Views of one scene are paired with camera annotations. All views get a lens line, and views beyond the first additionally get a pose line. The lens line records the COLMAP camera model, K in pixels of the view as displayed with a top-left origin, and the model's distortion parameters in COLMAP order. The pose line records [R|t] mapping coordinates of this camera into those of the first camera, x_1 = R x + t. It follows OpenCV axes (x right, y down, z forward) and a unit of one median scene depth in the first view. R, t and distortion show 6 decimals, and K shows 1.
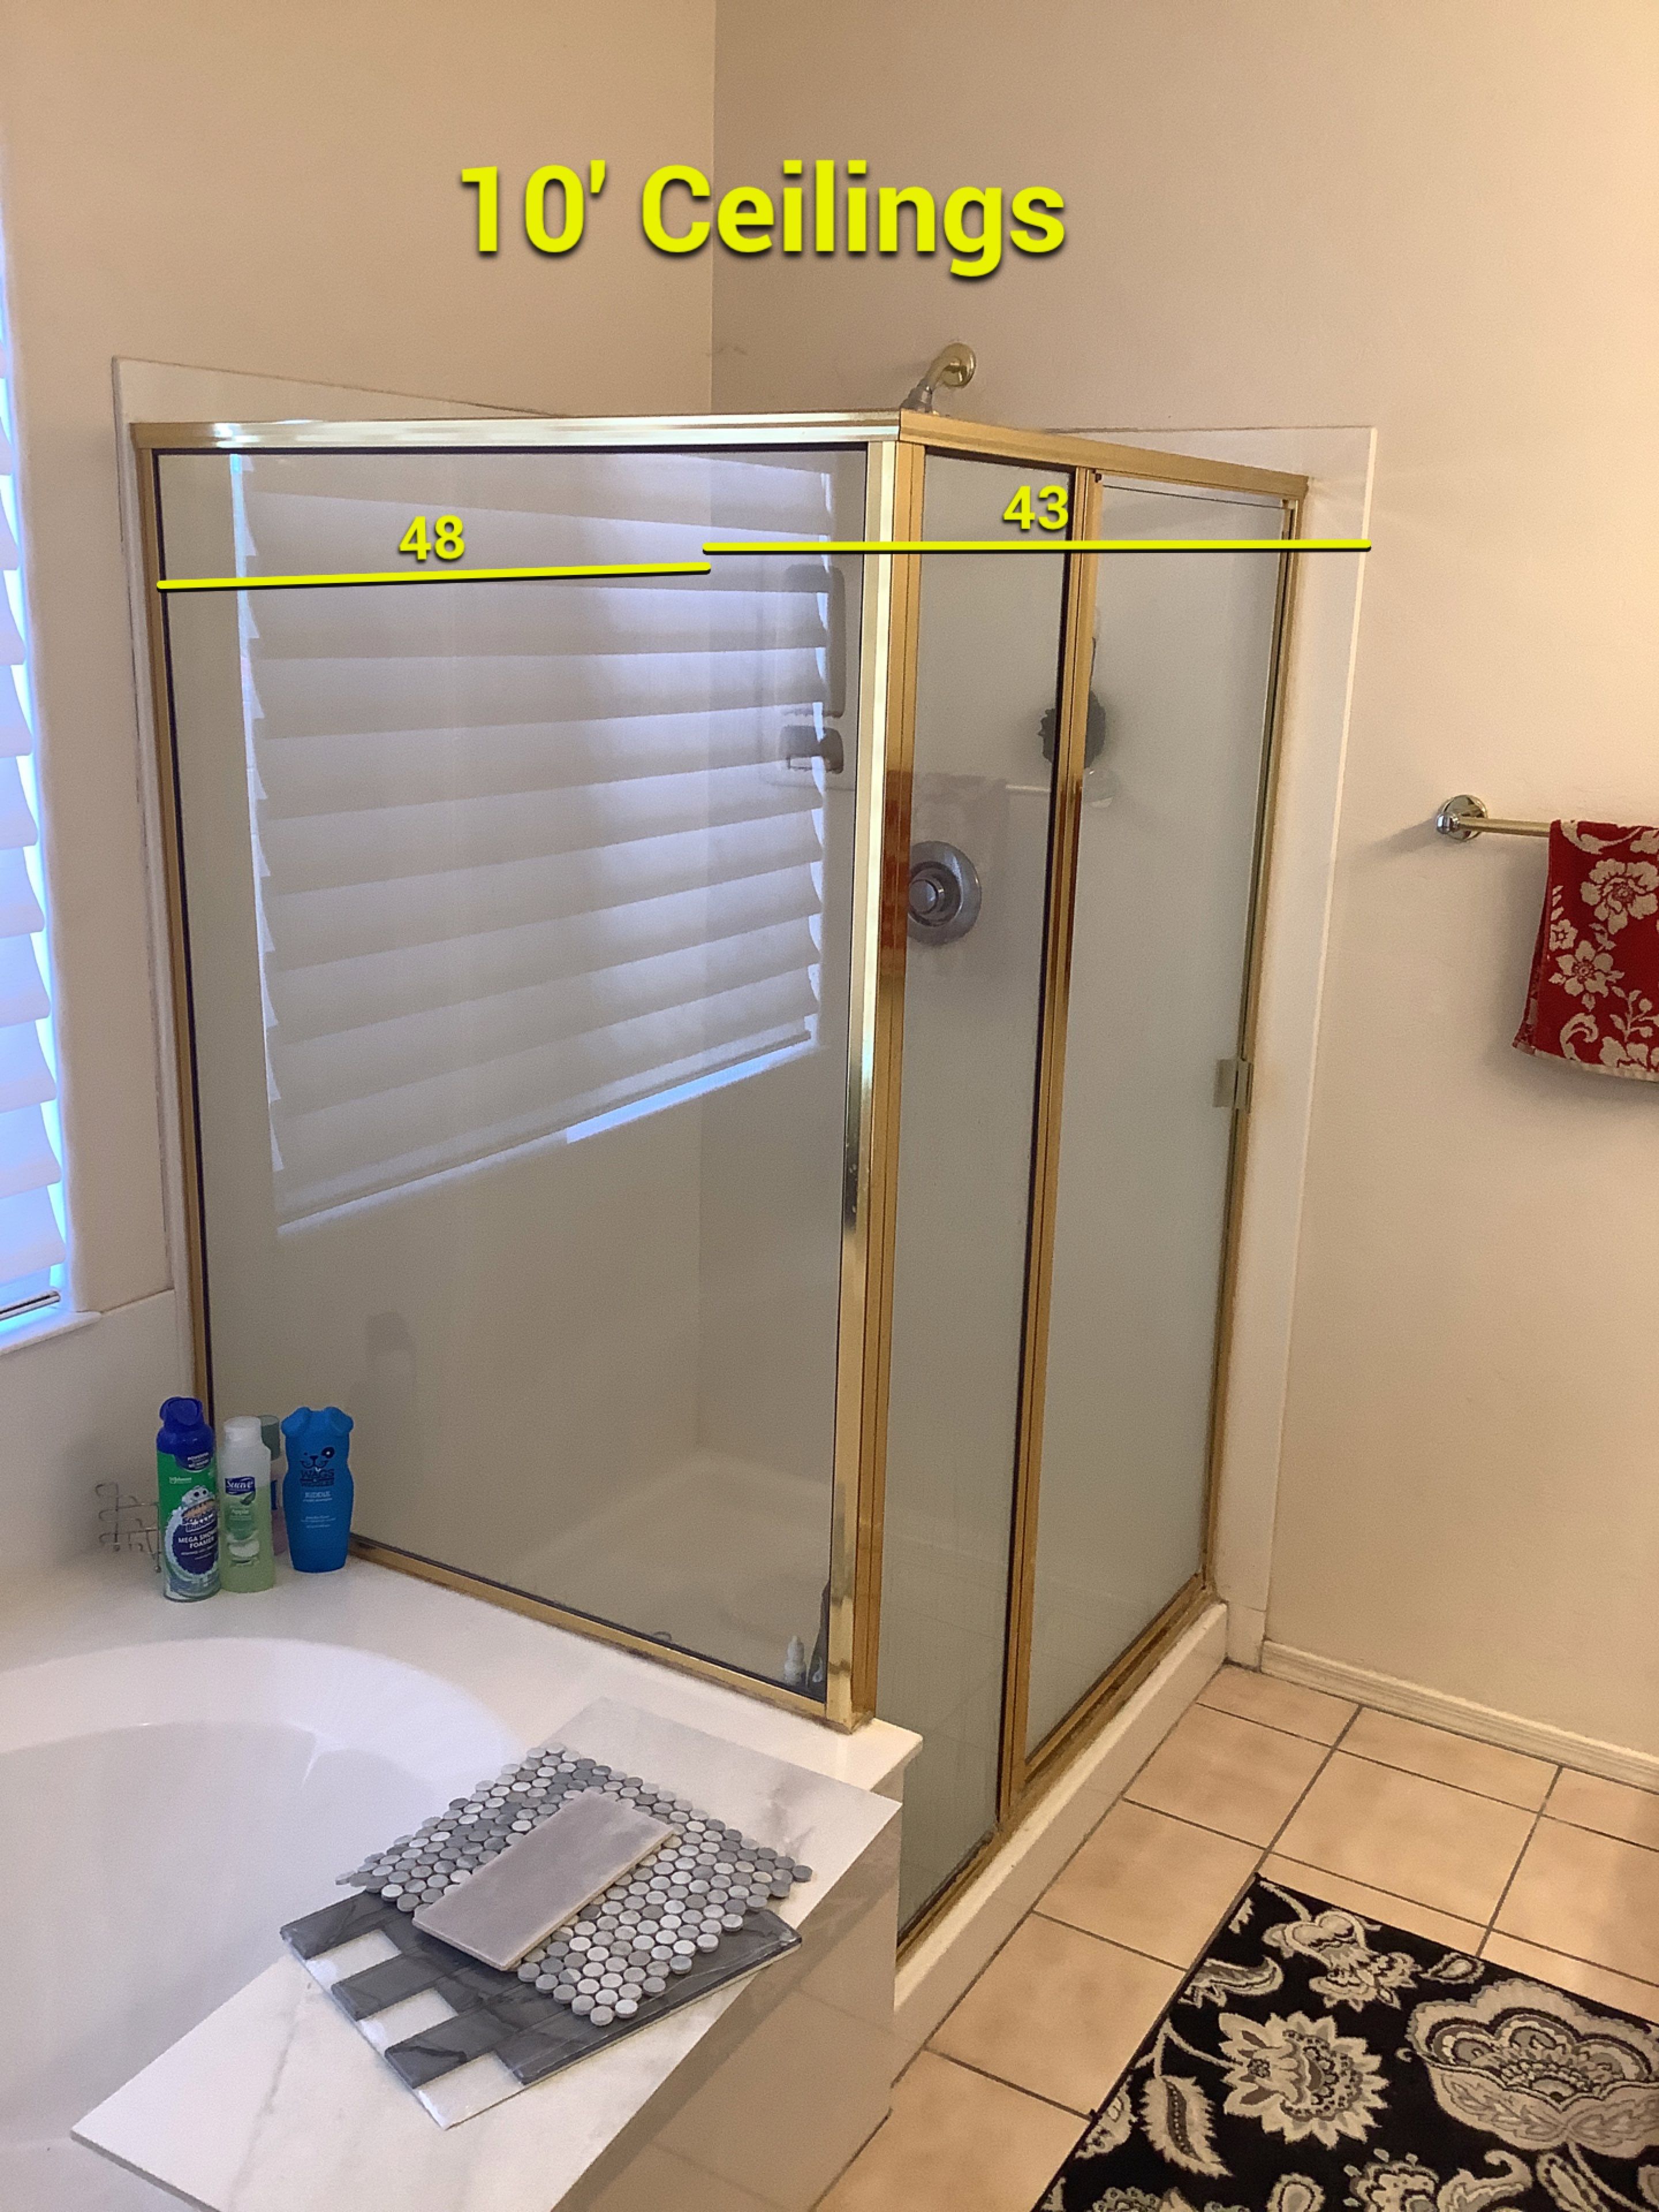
lens RADIAL K [[2011.1, 0, 814.8], [0, 2011.1, 1155.1], [0, 0, 1]] dist [0.009194, 0.000000]
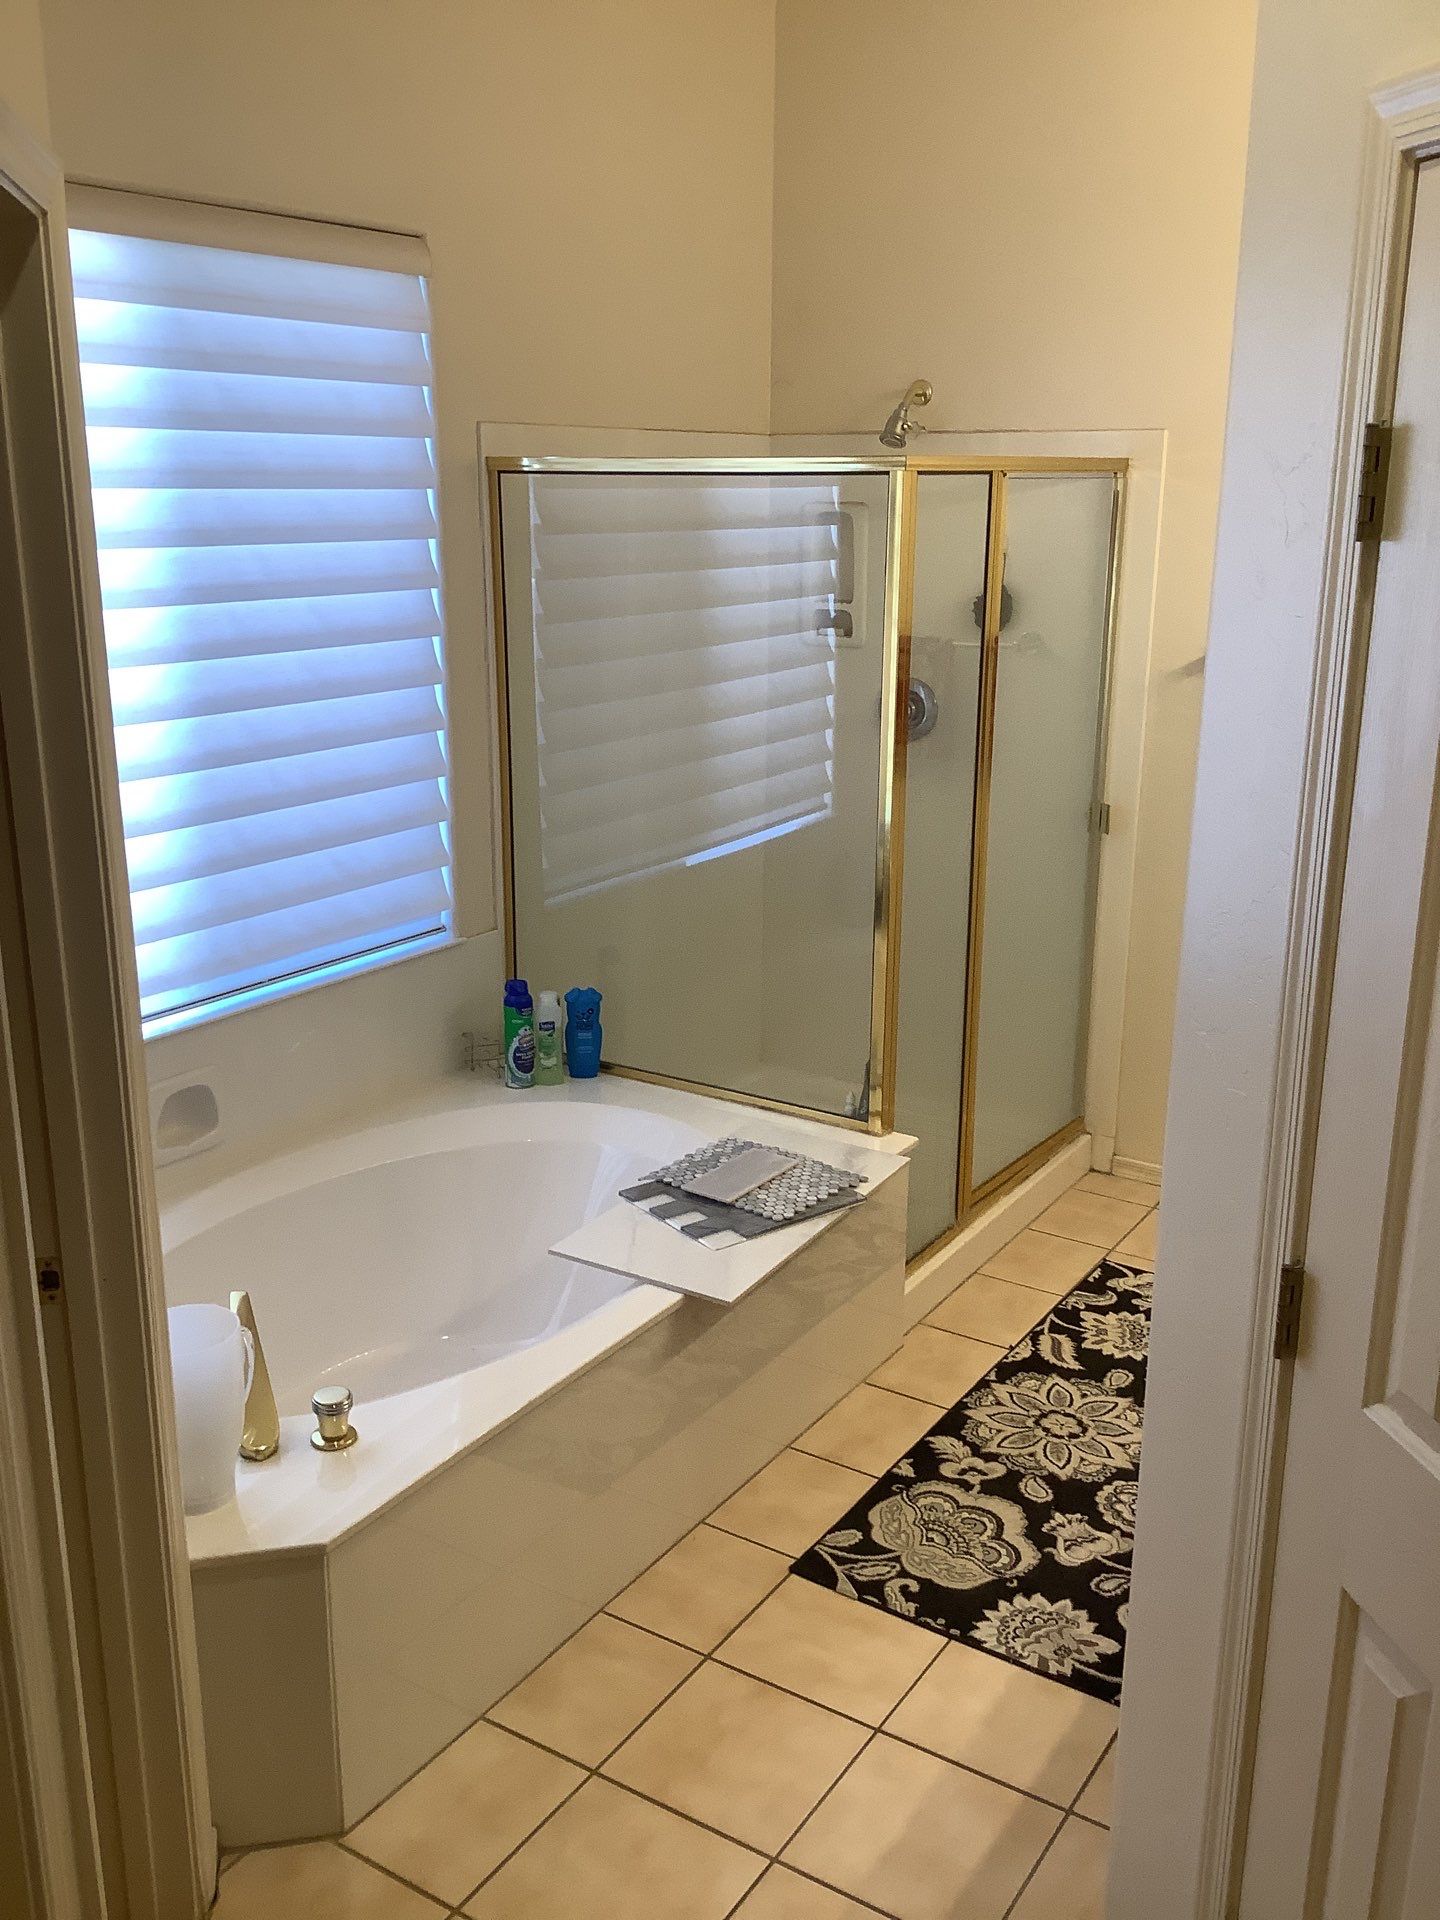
lens RADIAL K [[1745.7, 0, 692.3], [0, 1745.7, 1005.2], [0, 0, 1]] dist [0.009194, 0.000000]
pose [[0.998874, -0.012399, -0.045794, -0.076158], [0.013074, 0.999810, 0.014476, 0.121972], [0.045606, -0.015058, 0.998846, -0.602492]]
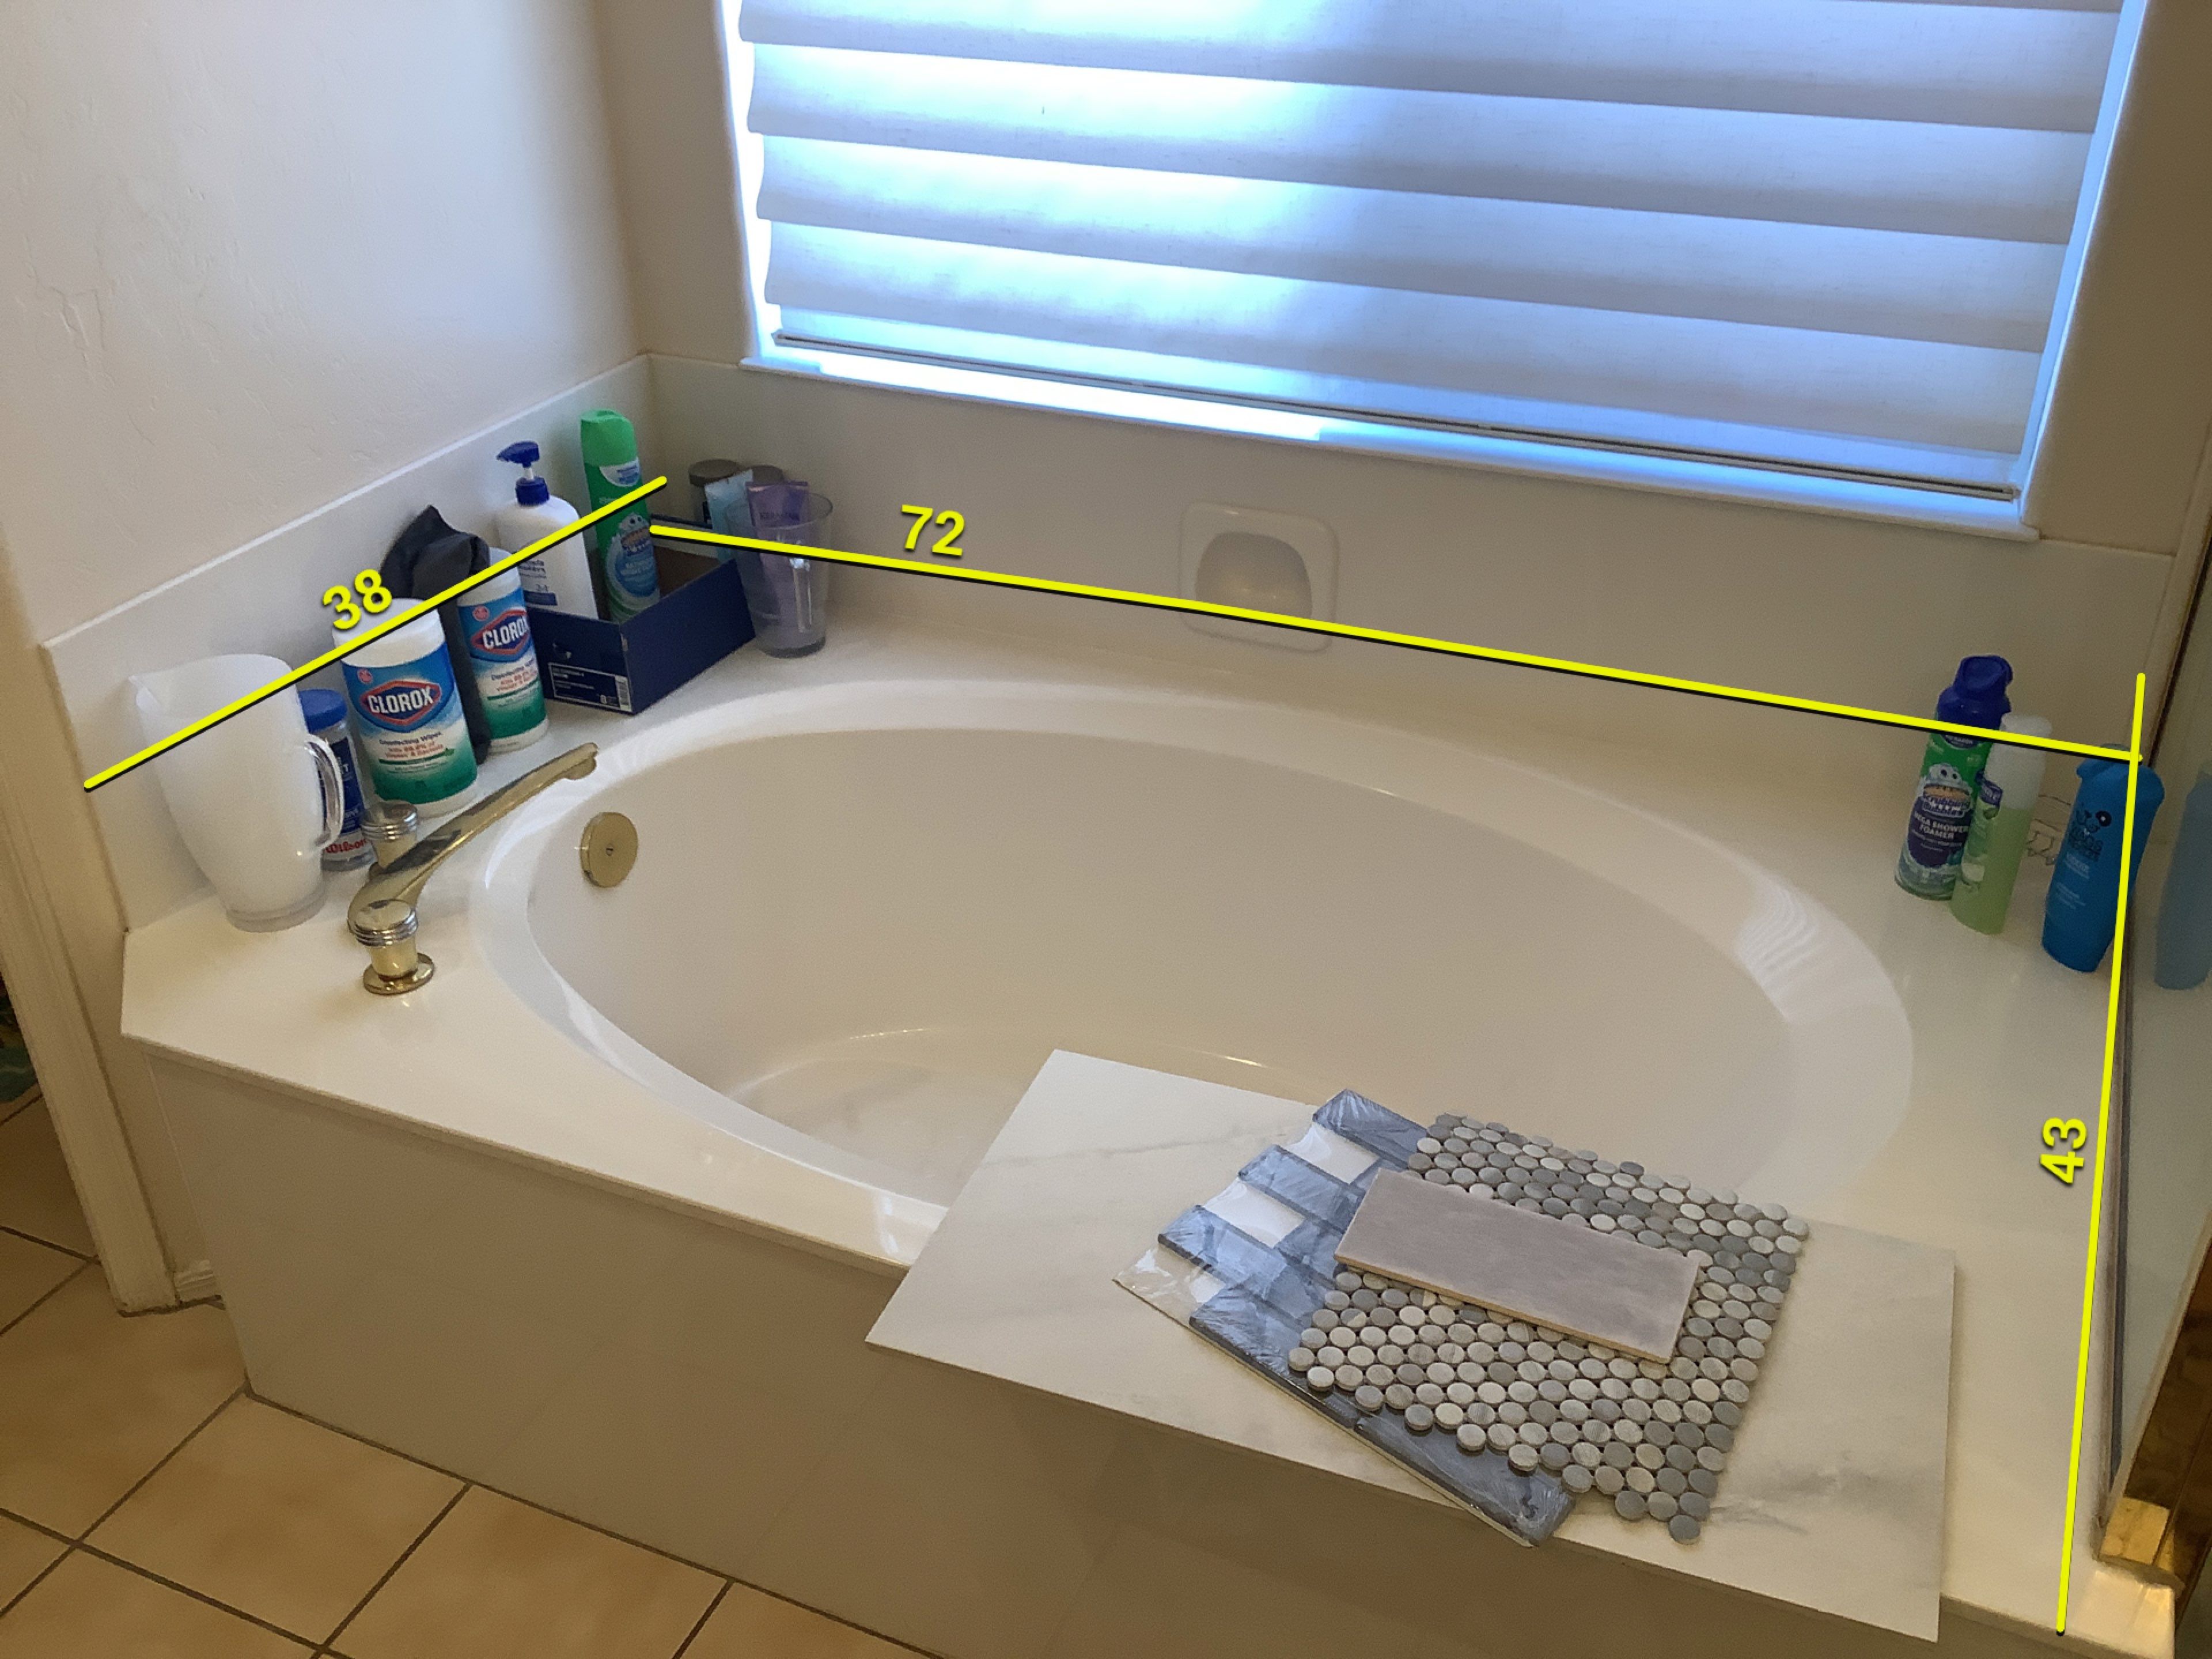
lens RADIAL K [[2011.1, 0, 1088.2], [0, 2011.1, 834.4], [0, 0, 1]] dist [0.009194, 0.000000]
pose [[0.122697, 0.475779, -0.870965, 0.355436], [-0.257345, 0.862831, 0.435082, -0.070356], [0.958498, 0.170755, 0.228306, 0.484503]]
